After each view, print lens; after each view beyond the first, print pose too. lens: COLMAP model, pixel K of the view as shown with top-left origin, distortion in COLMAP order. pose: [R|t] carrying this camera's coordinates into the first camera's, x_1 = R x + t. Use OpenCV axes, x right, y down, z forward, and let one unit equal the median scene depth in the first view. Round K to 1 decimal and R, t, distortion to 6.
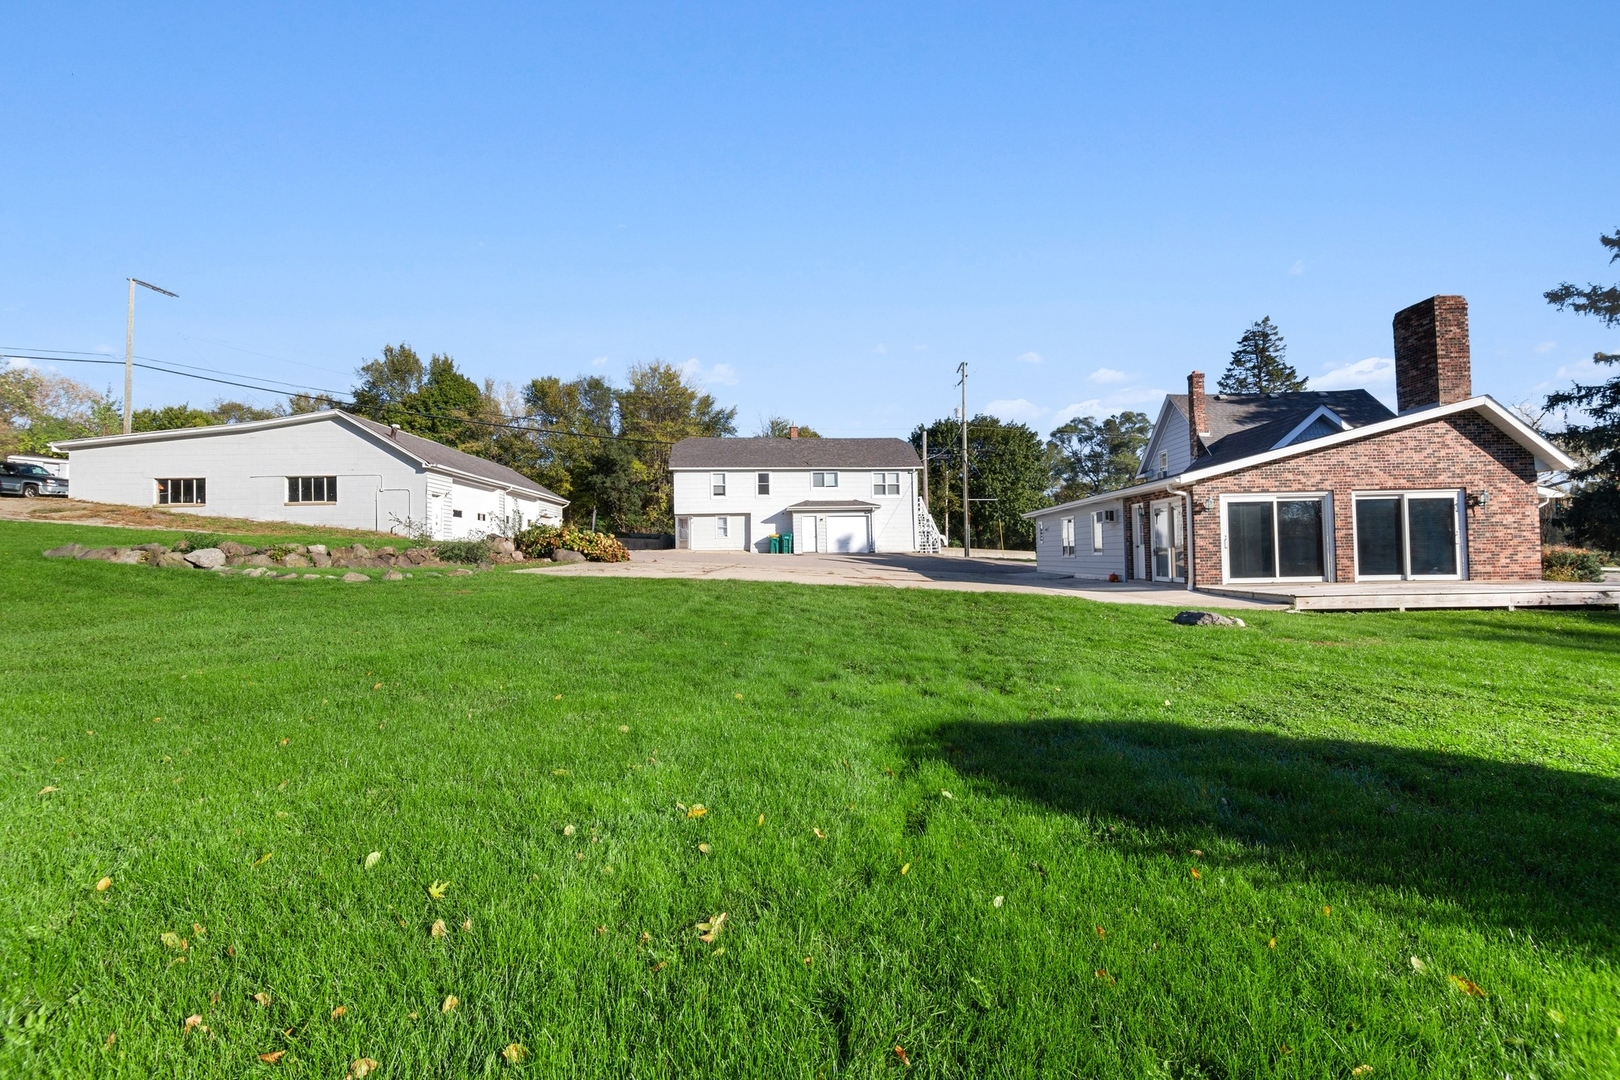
lens RADIAL K [[722.5, 0, 805.0], [0, 722.5, 533.6], [0, 0, 1]] dist [-0.009578, -0.000334]
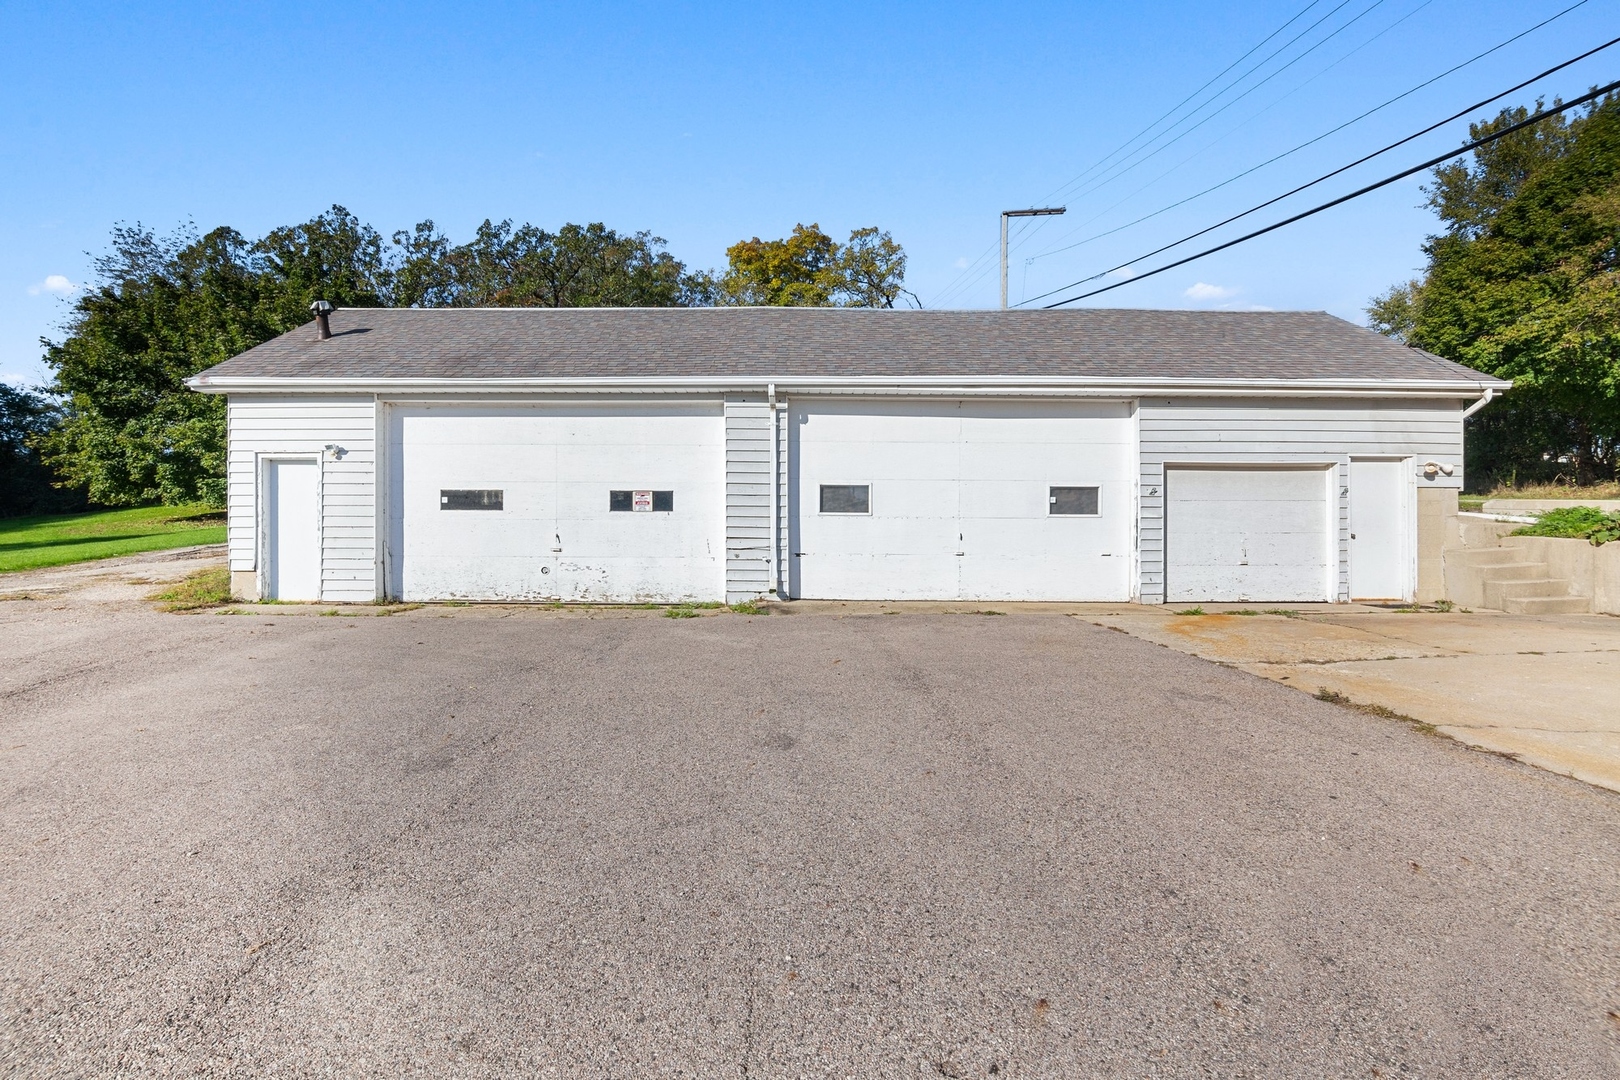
lens RADIAL K [[722.5, 0, 805.0], [0, 722.5, 533.6], [0, 0, 1]] dist [-0.009578, -0.000334]
pose [[-0.051296, 0.013194, -0.998596, -0.099384], [0.031081, 0.999449, 0.011609, -0.007173], [0.998200, -0.030442, -0.051678, 0.850835]]
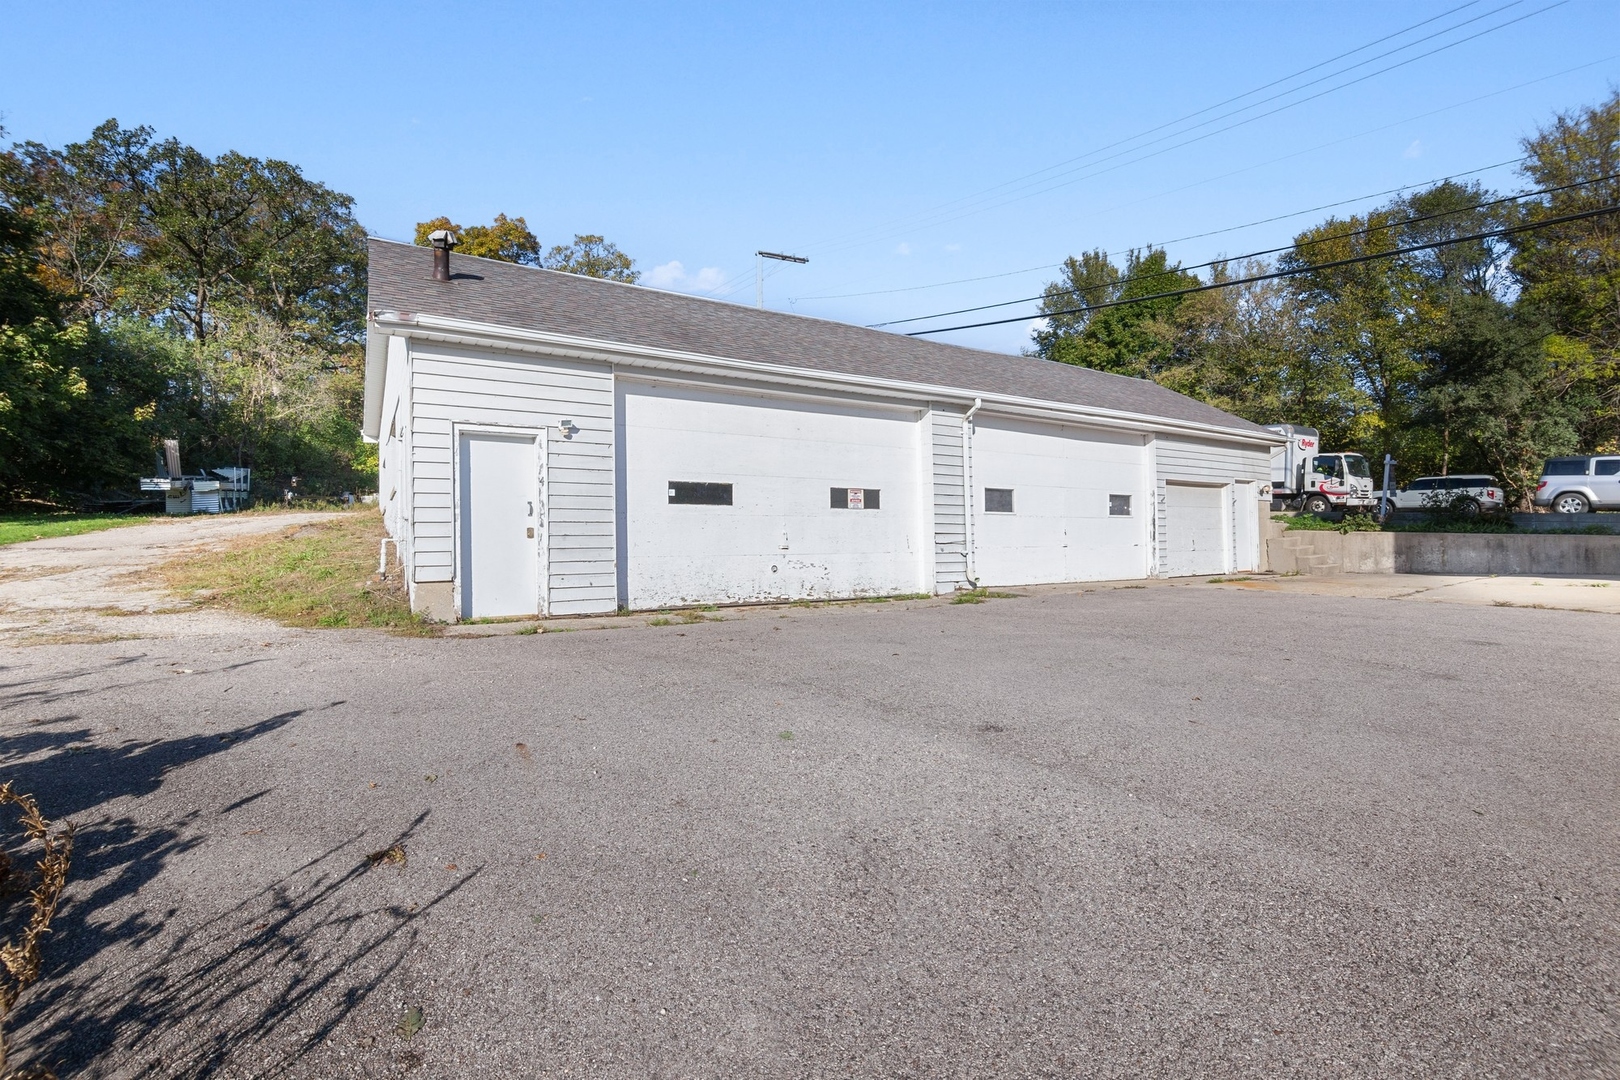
lens RADIAL K [[706.8, 0, 807.0], [0, 706.8, 536.4], [0, 0, 1]] dist [-0.010993, -0.000706]
pose [[0.476427, -0.007291, -0.879184, -0.133455], [0.036837, 0.999253, 0.011676, -0.007398], [0.878442, -0.037949, 0.476339, 0.646980]]
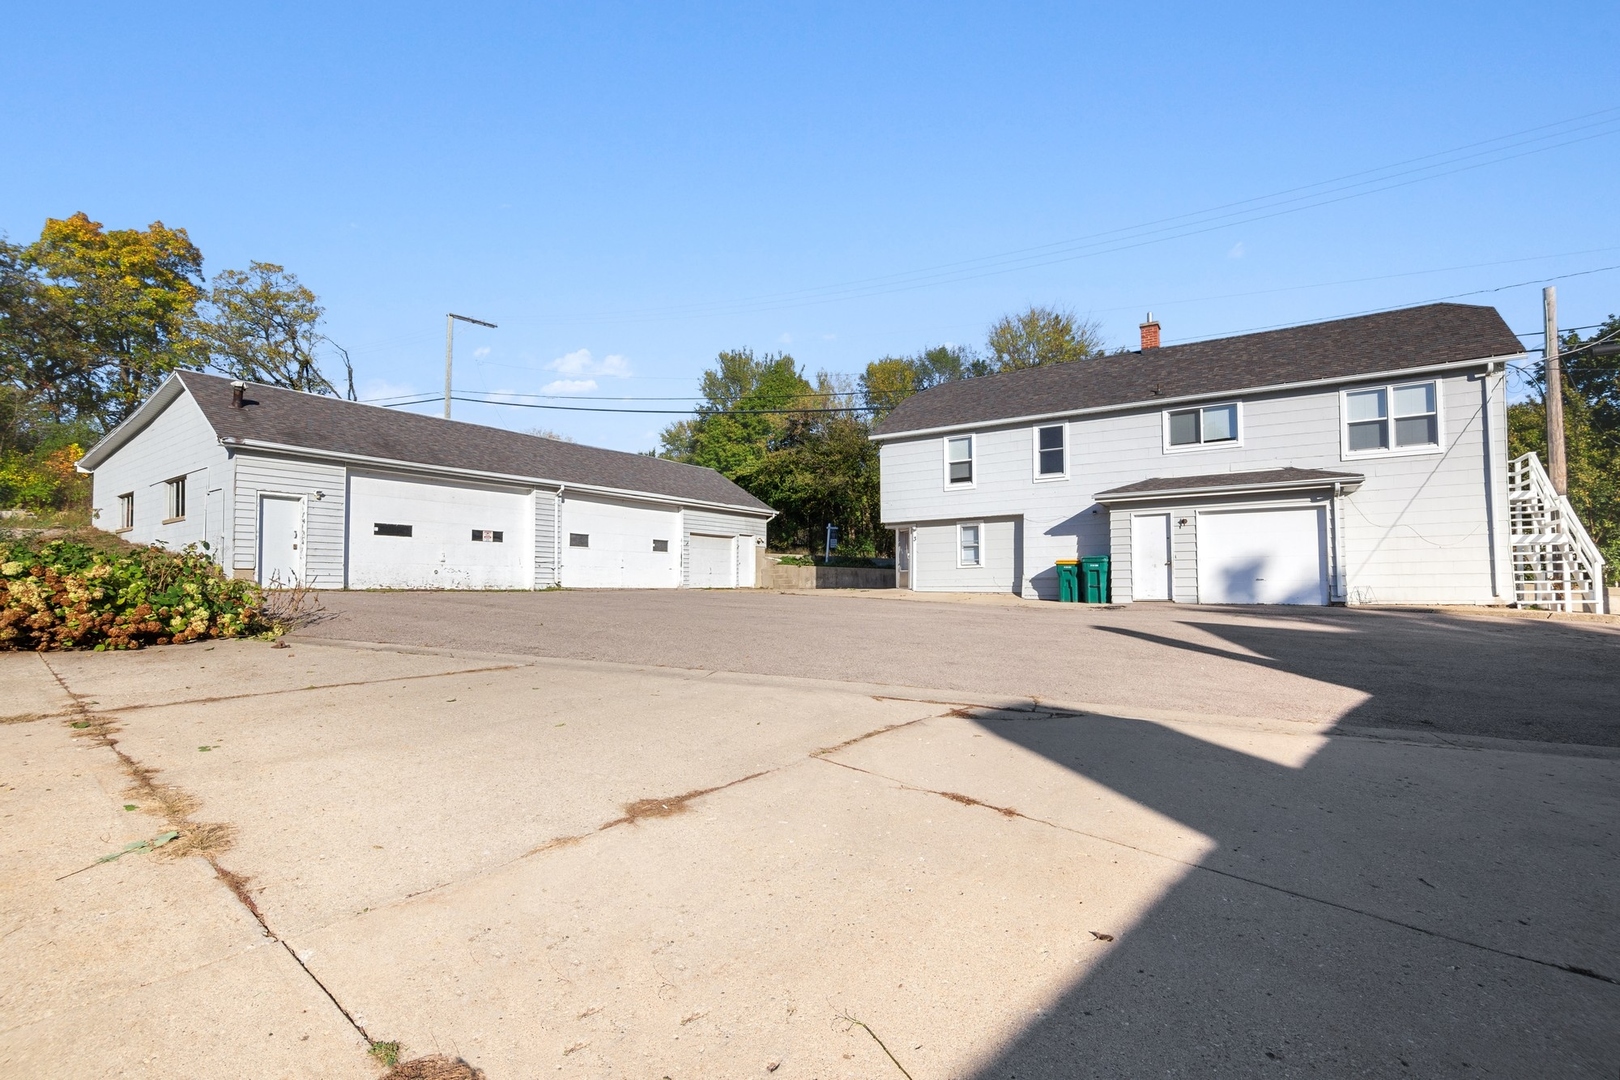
lens RADIAL K [[719.5, 0, 808.4], [0, 719.5, 559.7], [0, 0, 1]] dist [-0.021279, -0.000021]
pose [[0.779372, -0.008625, -0.626503, 0.109519], [0.008797, 0.999957, -0.002822, 0.001317], [0.626500, -0.003312, 0.779414, 0.549255]]
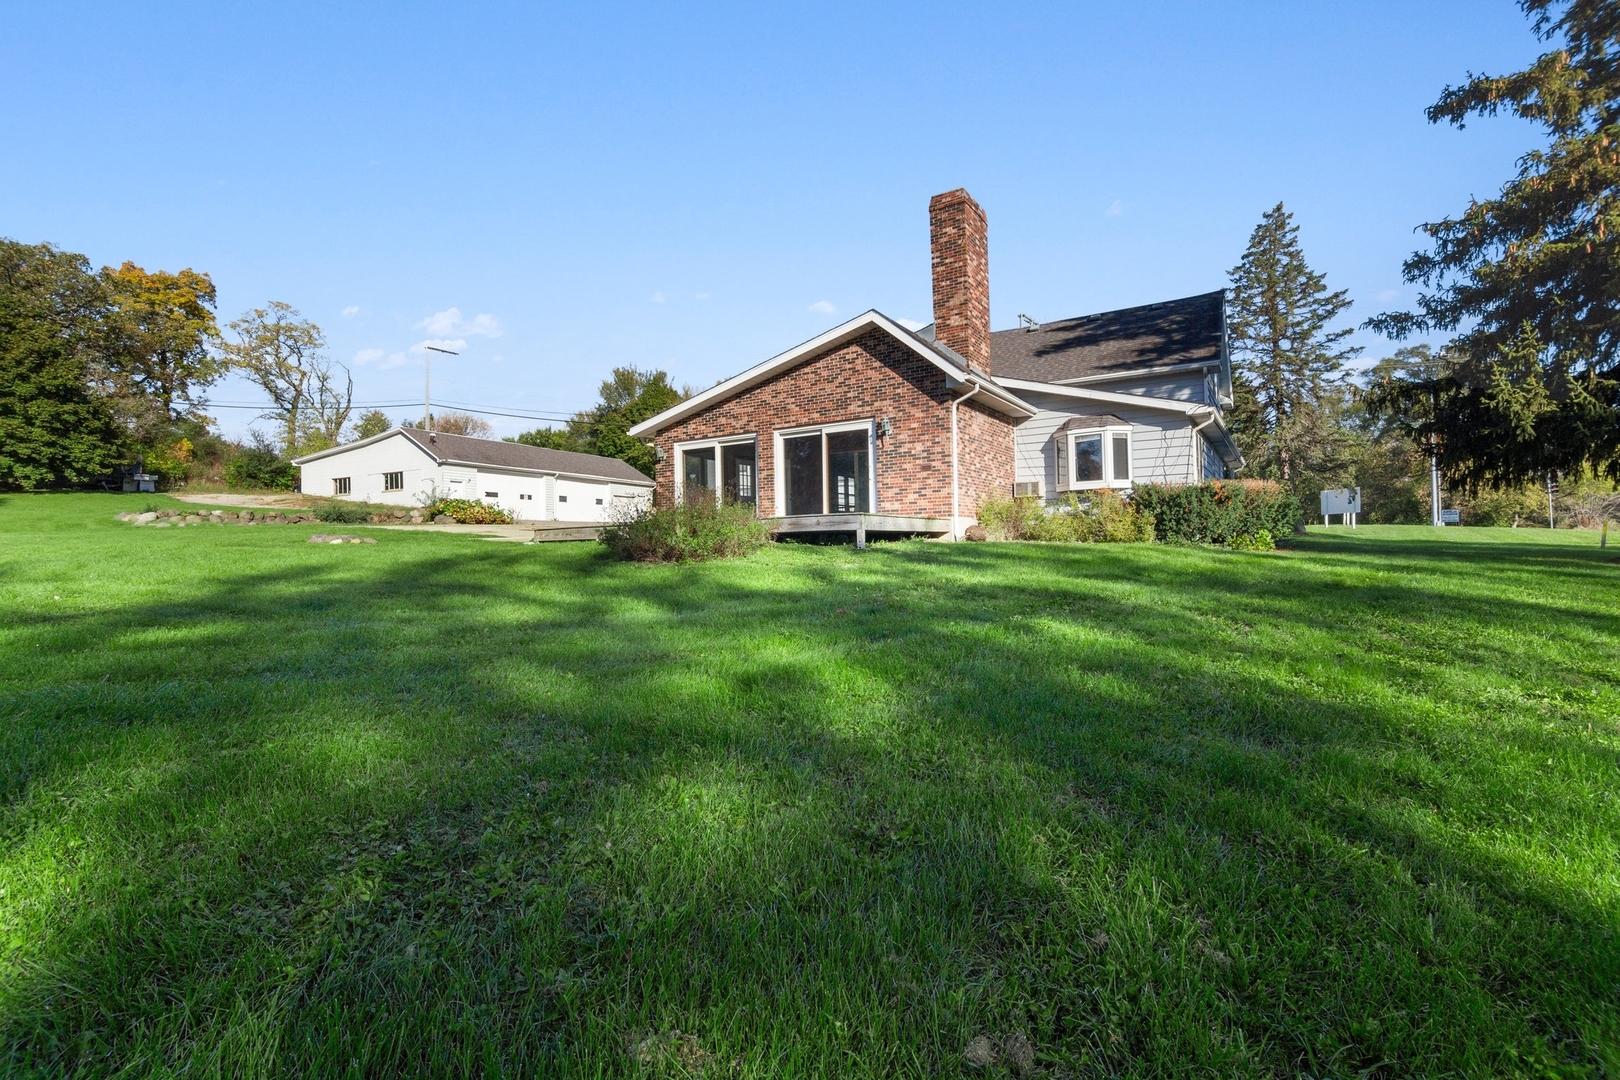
lens RADIAL K [[706.8, 0, 807.0], [0, 706.8, 536.4], [0, 0, 1]] dist [-0.010993, -0.000706]
pose [[0.871523, -0.007529, -0.490298, 0.525778], [0.021204, 0.999526, 0.022342, 0.026466], [0.489897, -0.029868, 0.871269, 0.076504]]
